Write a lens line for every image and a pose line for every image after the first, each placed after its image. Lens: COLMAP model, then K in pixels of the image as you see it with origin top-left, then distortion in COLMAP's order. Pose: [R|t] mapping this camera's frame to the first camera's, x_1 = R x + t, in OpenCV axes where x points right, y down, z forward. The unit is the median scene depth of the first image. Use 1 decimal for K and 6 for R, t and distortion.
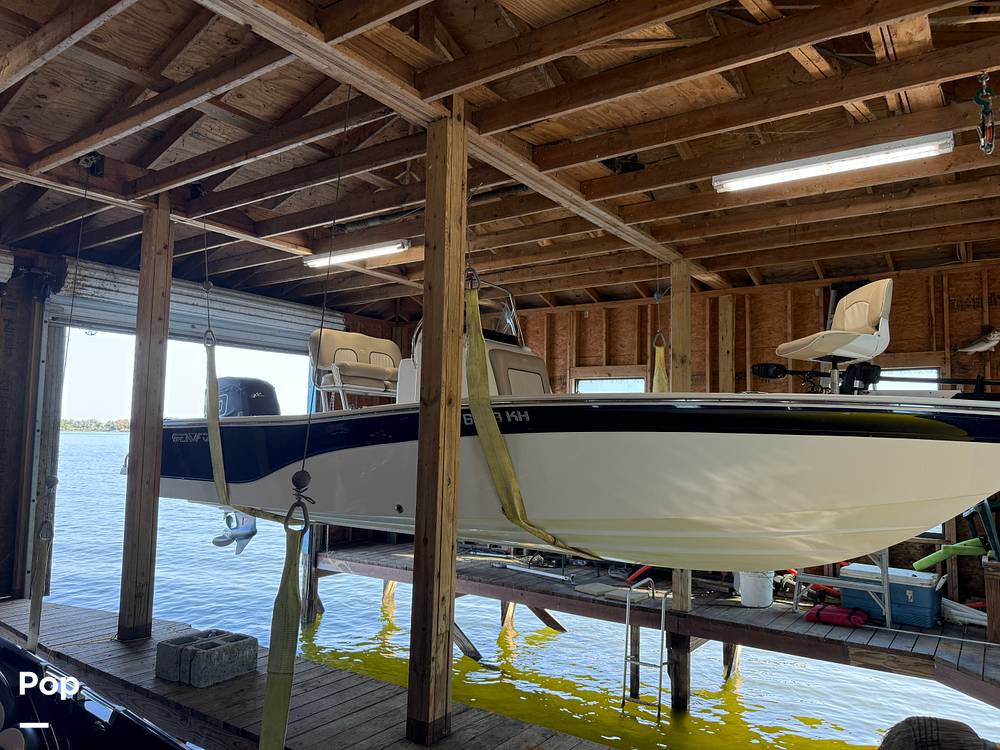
lens RADIAL K [[708.0, 0, 500.0], [0, 708.0, 375.0], [0, 0, 1]] dist [0.084415, -0.098152]
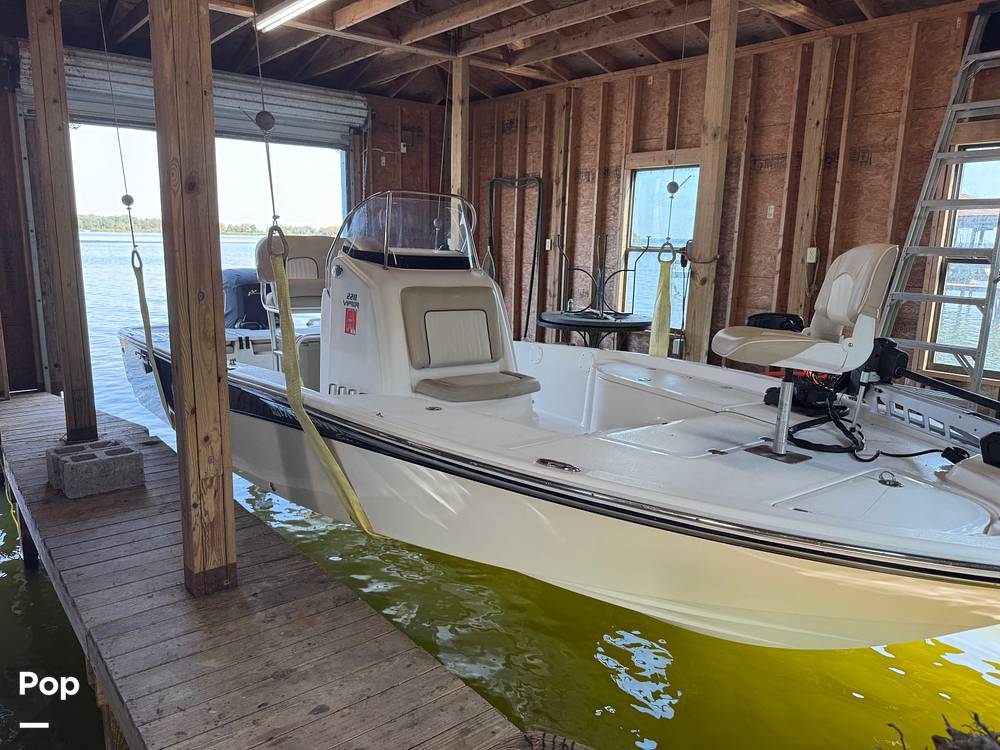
lens RADIAL K [[724.0, 0, 488.0], [0, 724.0, 382.3], [0, 0, 1]] dist [0.003611, -0.007196]
pose [[0.961373, 0.057879, -0.269096, 0.209944], [0.017189, 0.963109, 0.268562, 0.017264], [0.274713, -0.262814, 0.924912, 0.162398]]
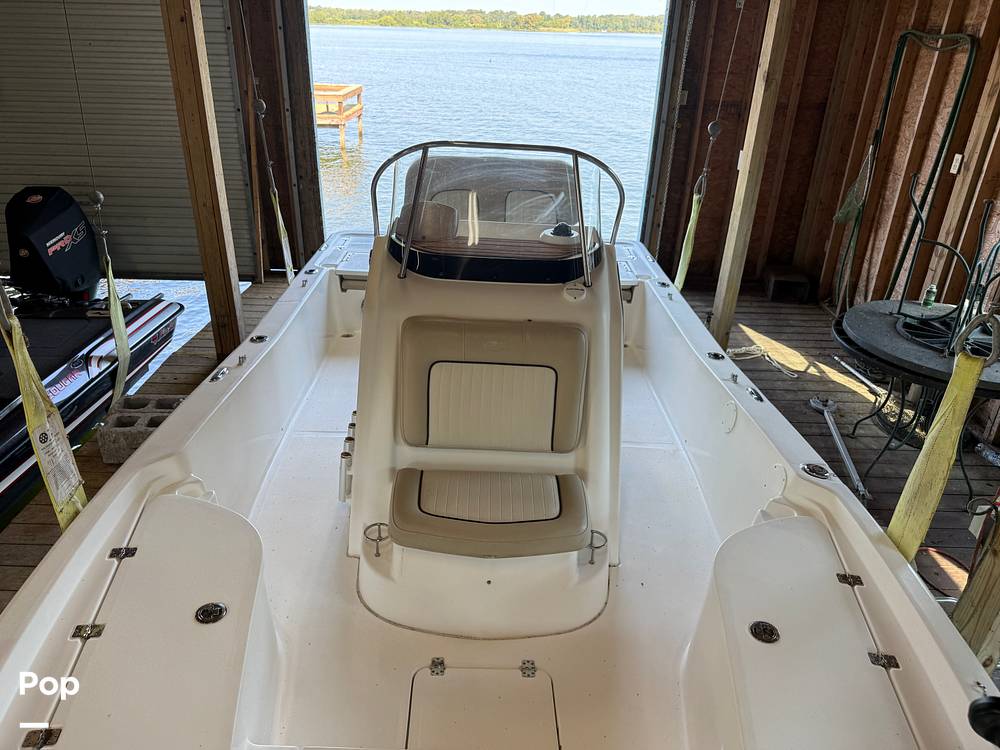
lens RADIAL K [[721.0, 0, 495.3], [0, 721.0, 361.4], [0, 0, 1]] dist [0.011131, 0.005373]
pose [[0.597977, 0.342701, -0.724554, 0.268303], [0.049114, 0.886618, 0.459888, -0.044616], [0.800007, -0.310589, 0.513346, 0.535085]]
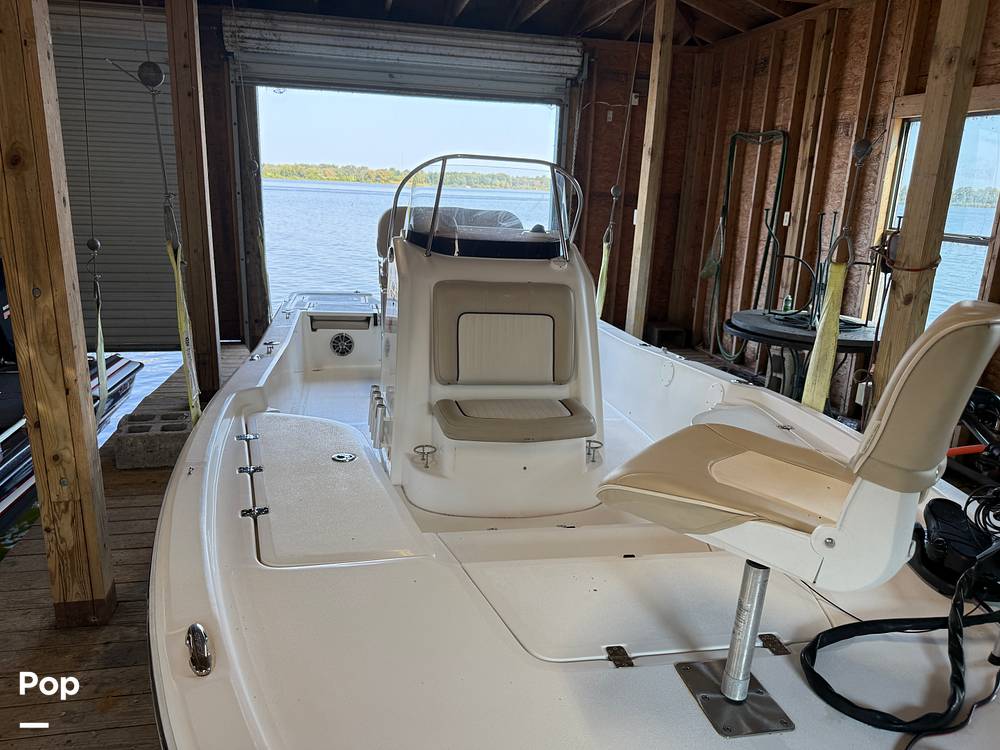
lens RADIAL K [[719.8, 0, 486.2], [0, 719.8, 374.4], [0, 0, 1]] dist [0.043509, -0.062523]
pose [[0.741159, 0.180024, -0.646742, 0.309942], [0.032233, 0.952721, 0.302133, 0.017664], [0.670555, -0.244775, 0.700315, 0.367382]]
